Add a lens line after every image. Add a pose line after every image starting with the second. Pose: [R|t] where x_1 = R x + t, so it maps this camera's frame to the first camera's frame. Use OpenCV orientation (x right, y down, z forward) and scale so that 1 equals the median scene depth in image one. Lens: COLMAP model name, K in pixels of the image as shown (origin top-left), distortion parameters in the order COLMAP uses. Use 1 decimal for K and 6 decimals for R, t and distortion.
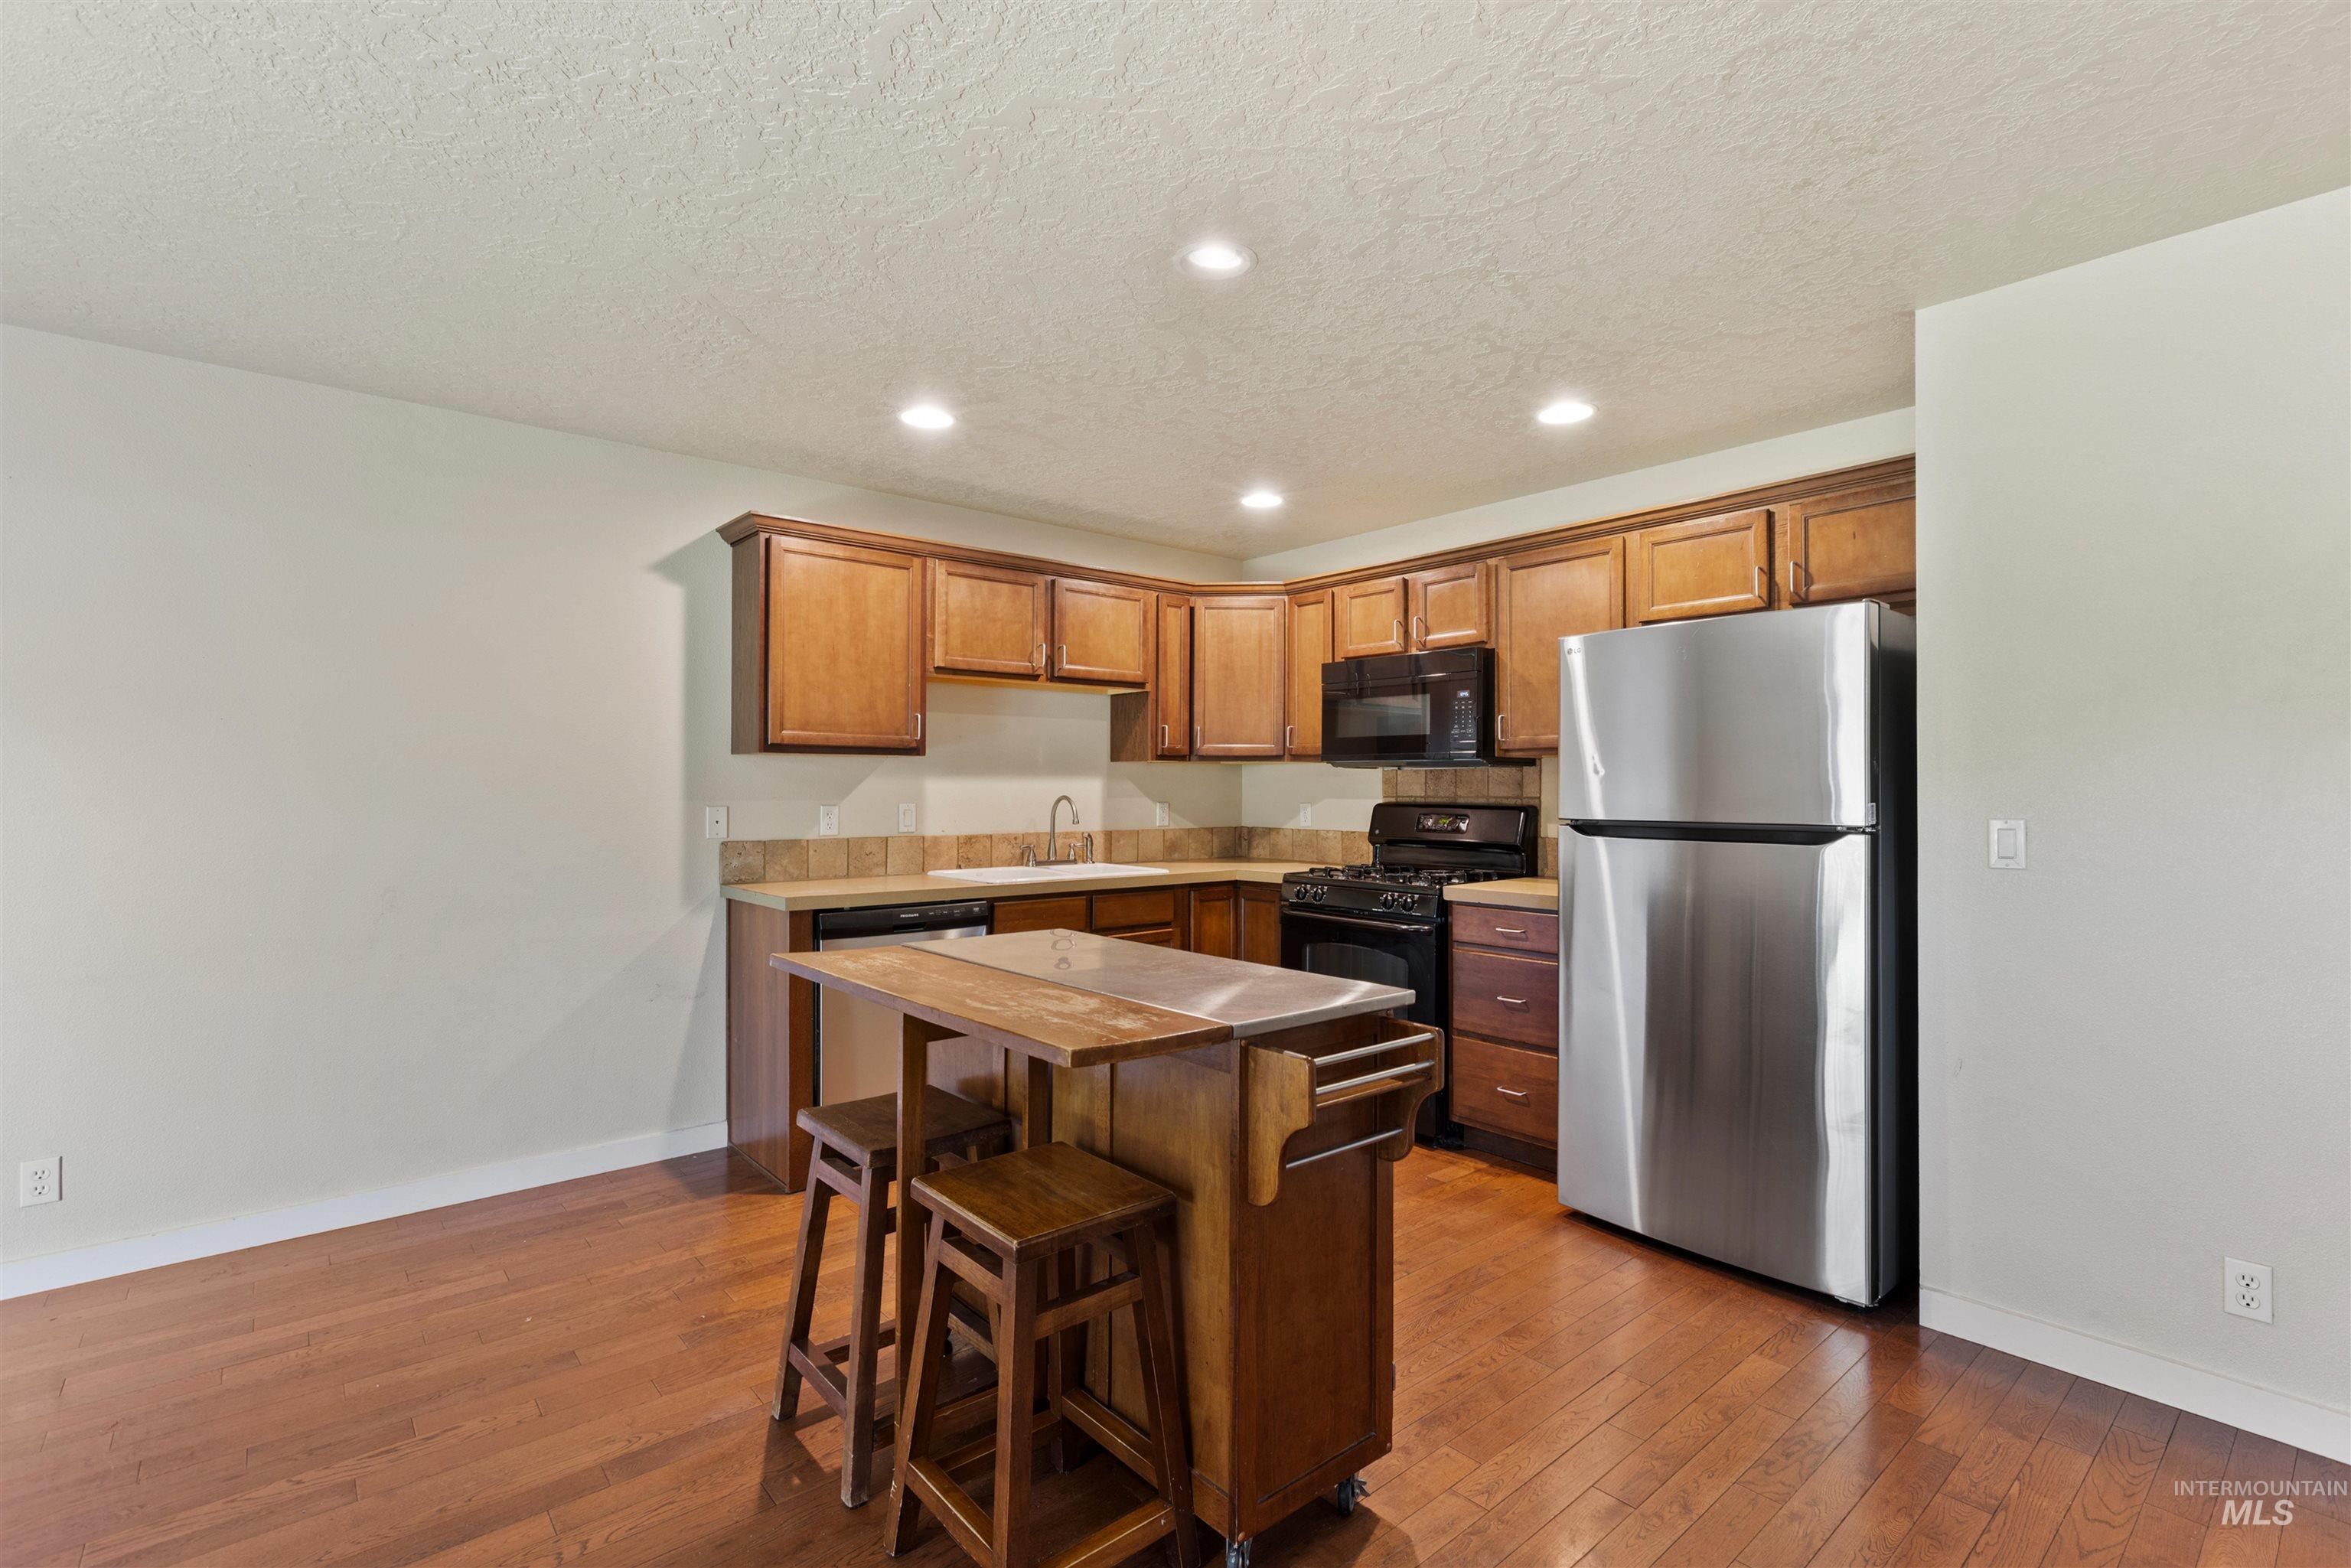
lens RADIAL K [[1054.4, 0, 1184.5], [0, 1054.4, 779.7], [0, 0, 1]] dist [-0.001693, -0.000084]
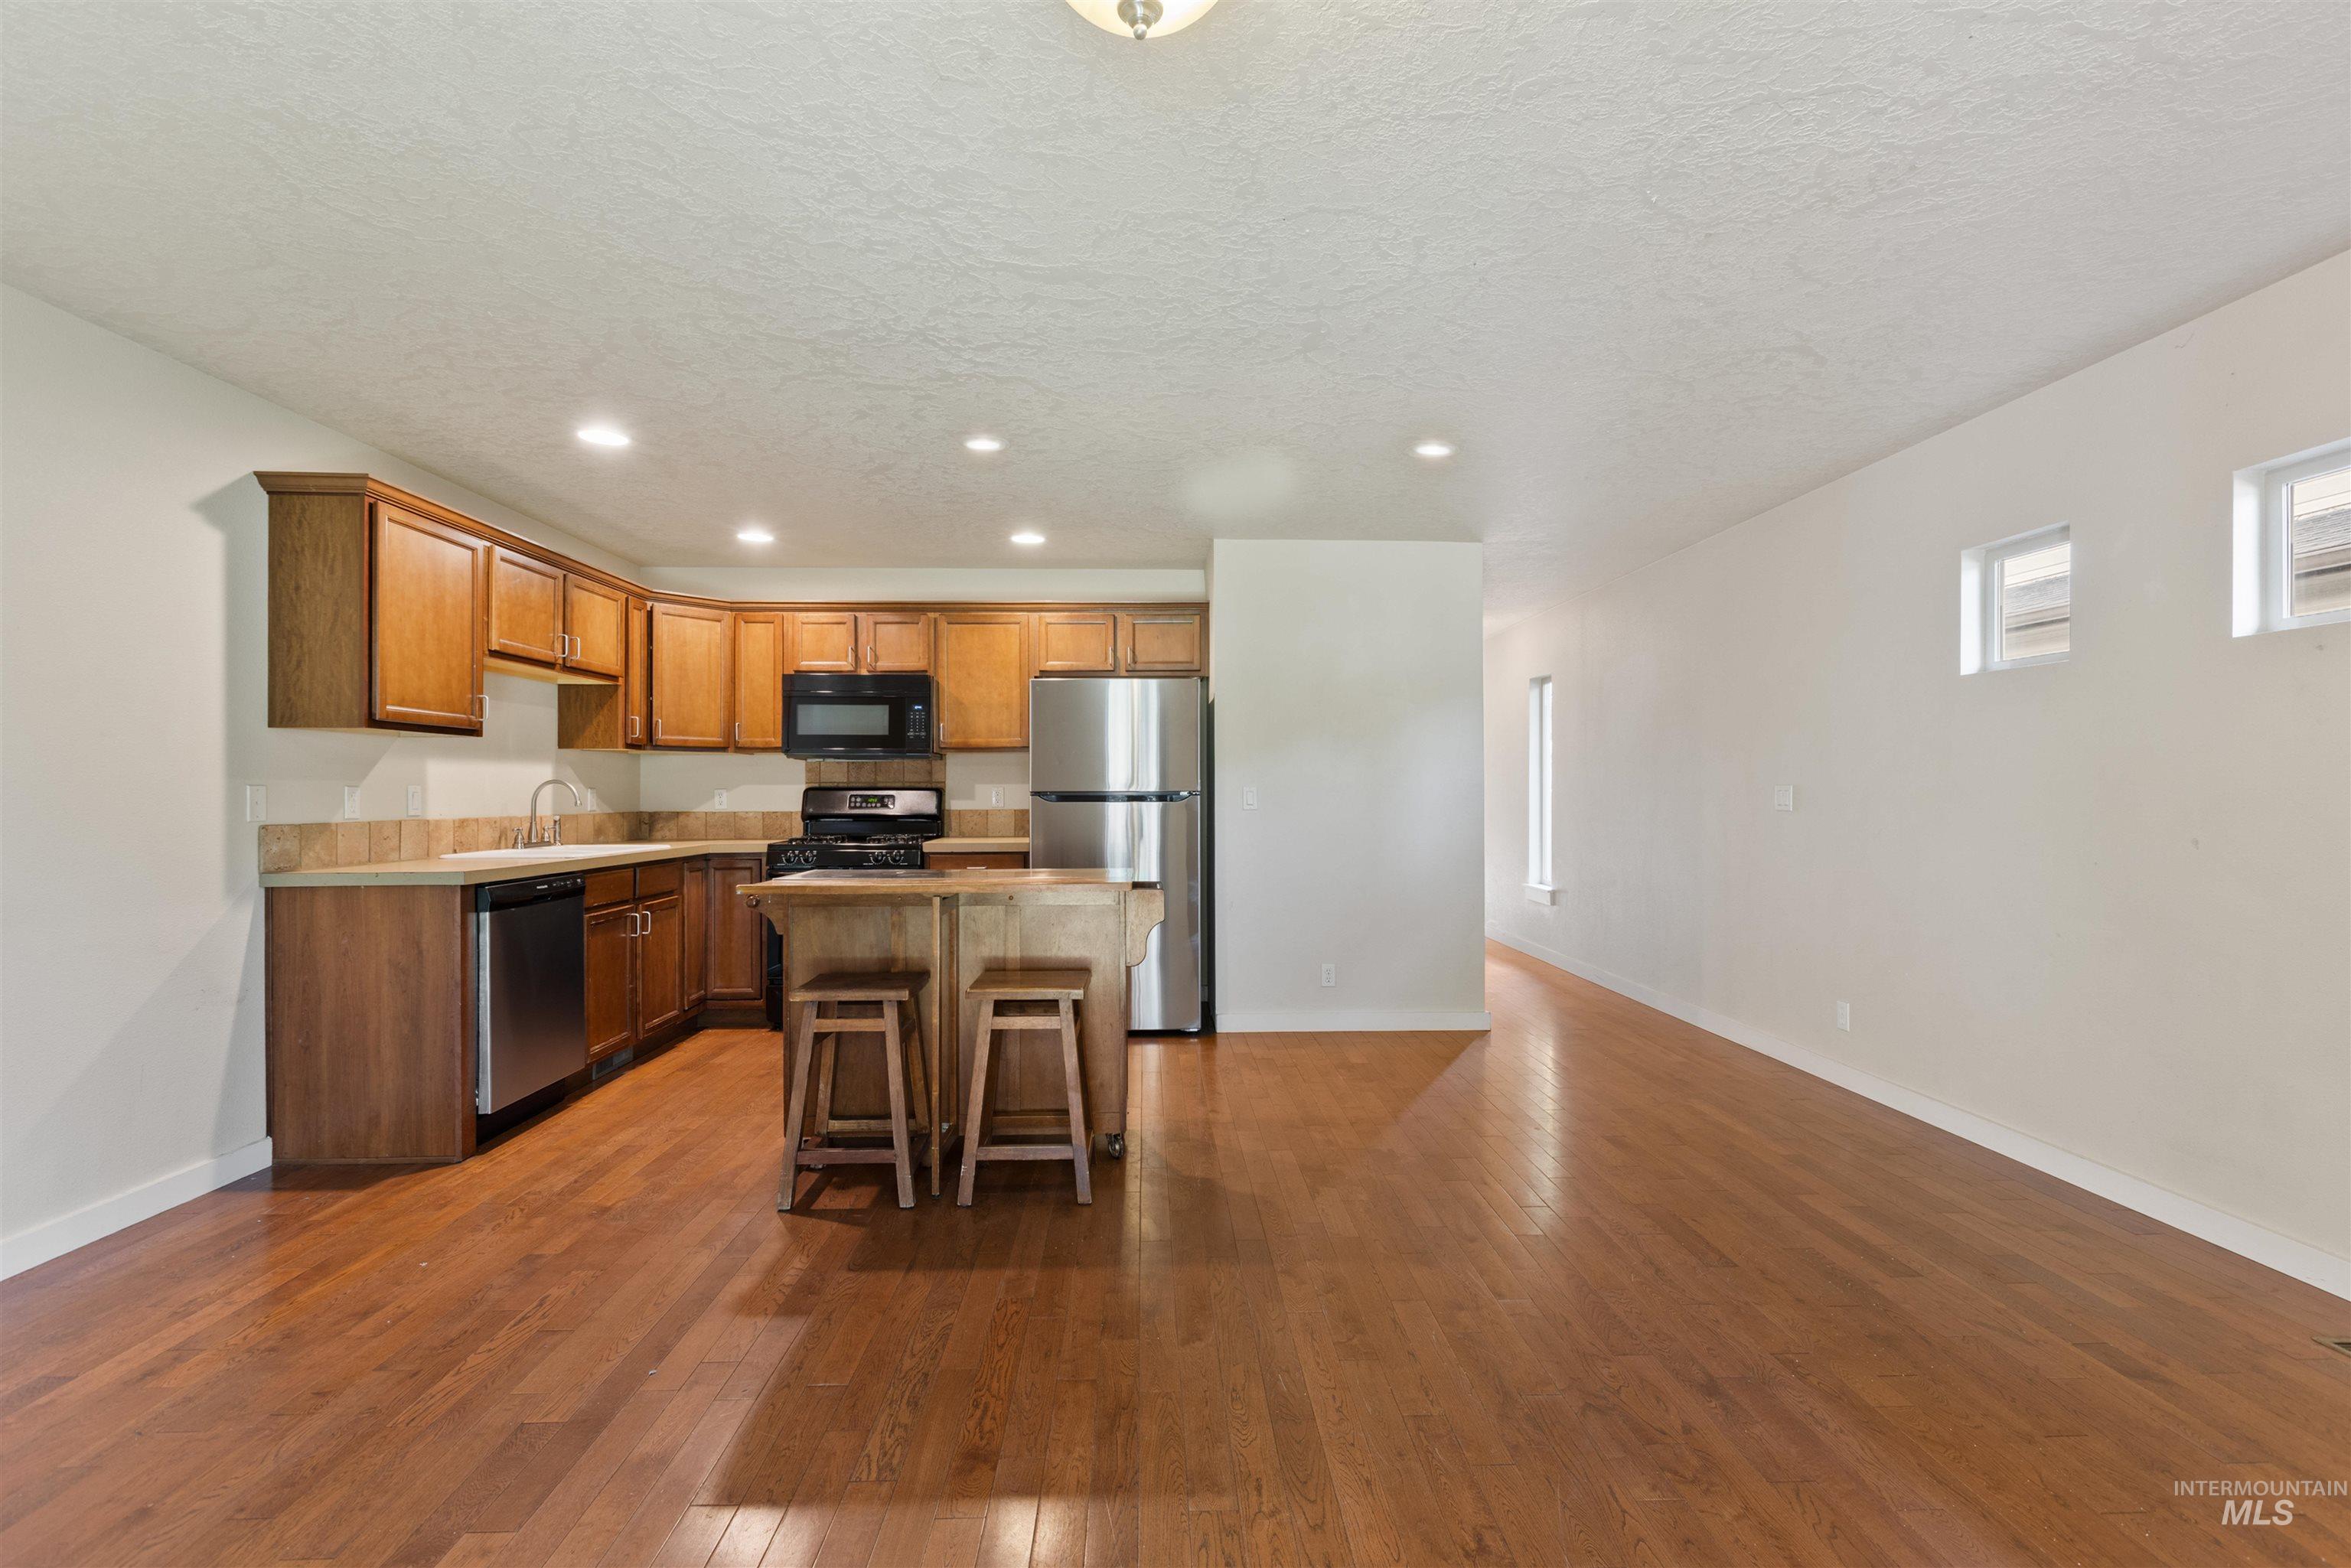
lens RADIAL K [[1061.3, 0, 1173.5], [0, 1061.3, 788.6], [0, 0, 1]] dist [0.000964, 0.000167]
pose [[0.628898, -0.000362, 0.777487, -0.612042], [-0.002519, 0.999994, 0.002503, 0.022237], [-0.777483, -0.003532, 0.628894, -0.151809]]
